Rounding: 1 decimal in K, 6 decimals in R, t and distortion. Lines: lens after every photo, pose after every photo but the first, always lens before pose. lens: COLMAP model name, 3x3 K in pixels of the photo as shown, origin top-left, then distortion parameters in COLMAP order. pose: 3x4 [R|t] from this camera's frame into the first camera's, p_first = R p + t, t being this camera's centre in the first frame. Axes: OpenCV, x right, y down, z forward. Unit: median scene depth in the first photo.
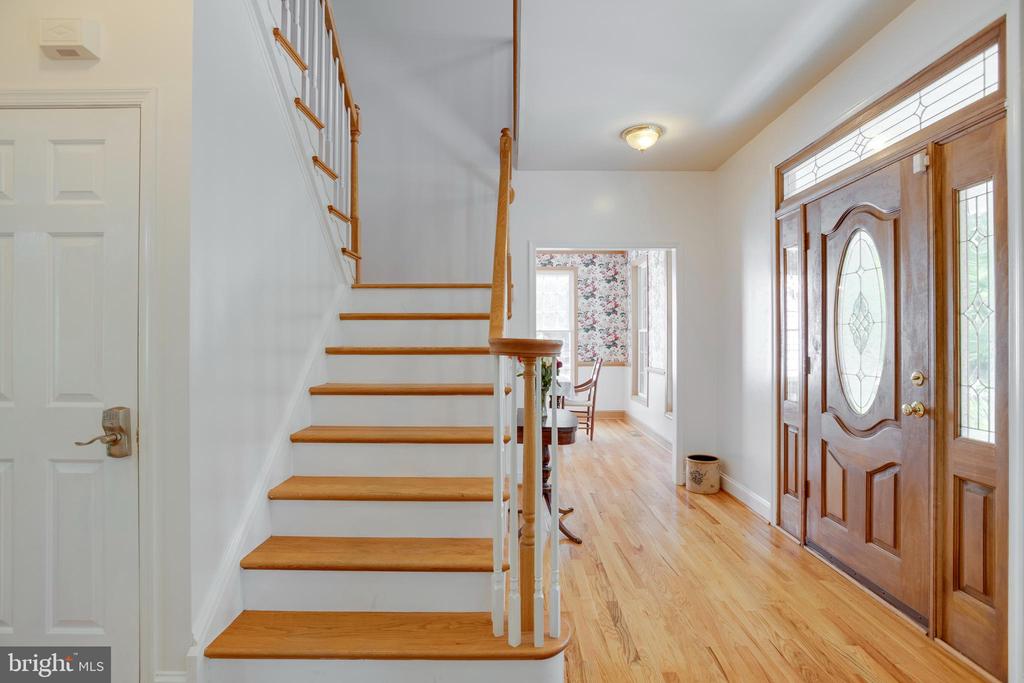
lens RADIAL K [[493.5, 0, 532.0], [0, 493.5, 338.4], [0, 0, 1]] dist [-0.032087, 0.011192]
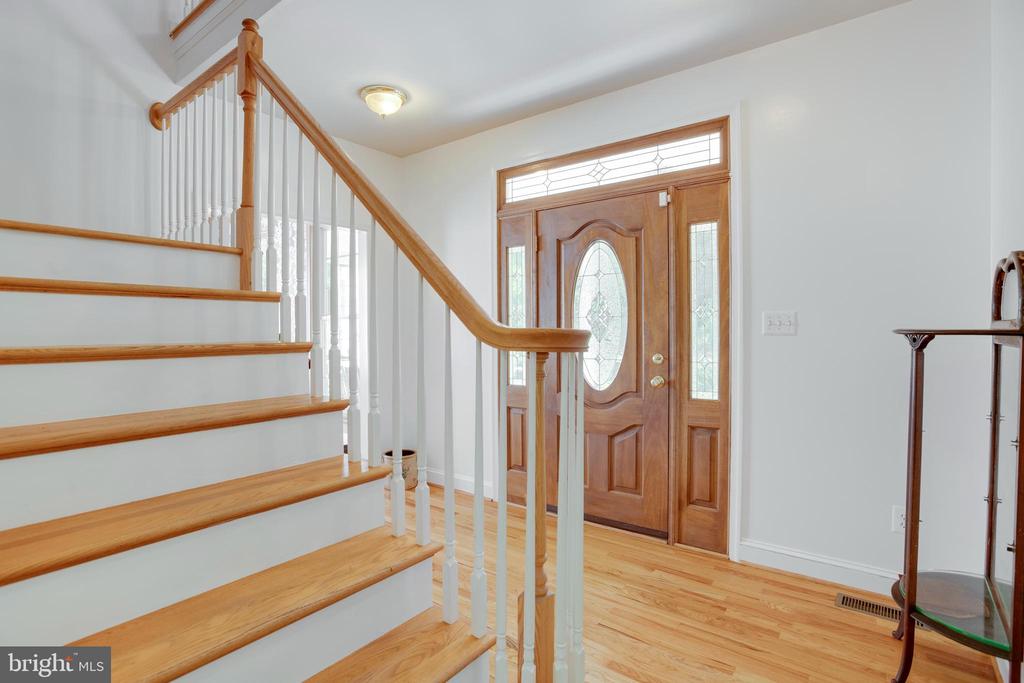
lens RADIAL K [[493.5, 0, 513.7], [0, 493.5, 338.7], [0, 0, 1]] dist [-0.032087, 0.011192]
pose [[0.627766, -0.013874, 0.778279, -0.443239], [0.000207, 0.999844, 0.017657, 0.001582], [-0.778402, -0.010924, 0.627671, 0.385907]]
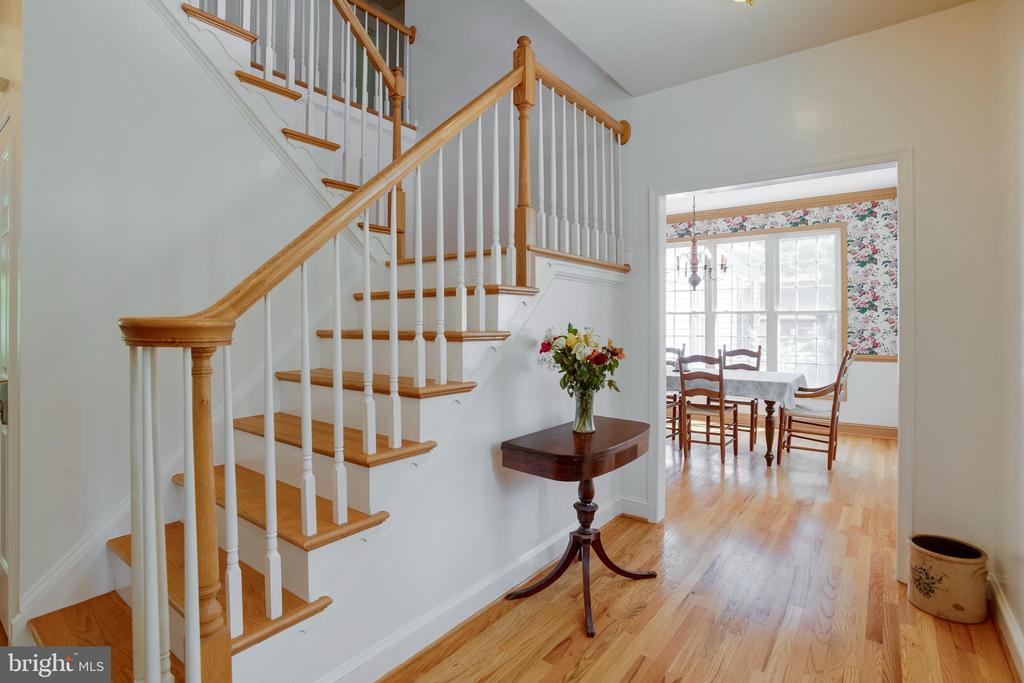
lens RADIAL K [[493.5, 0, 532.6], [0, 493.5, 323.5], [0, 0, 1]] dist [-0.032087, 0.011192]
pose [[0.799391, 0.000969, -0.600811, 0.507698], [0.000464, 0.999997, 0.002231, 0.002783], [0.600811, -0.002062, 0.799388, 0.526825]]
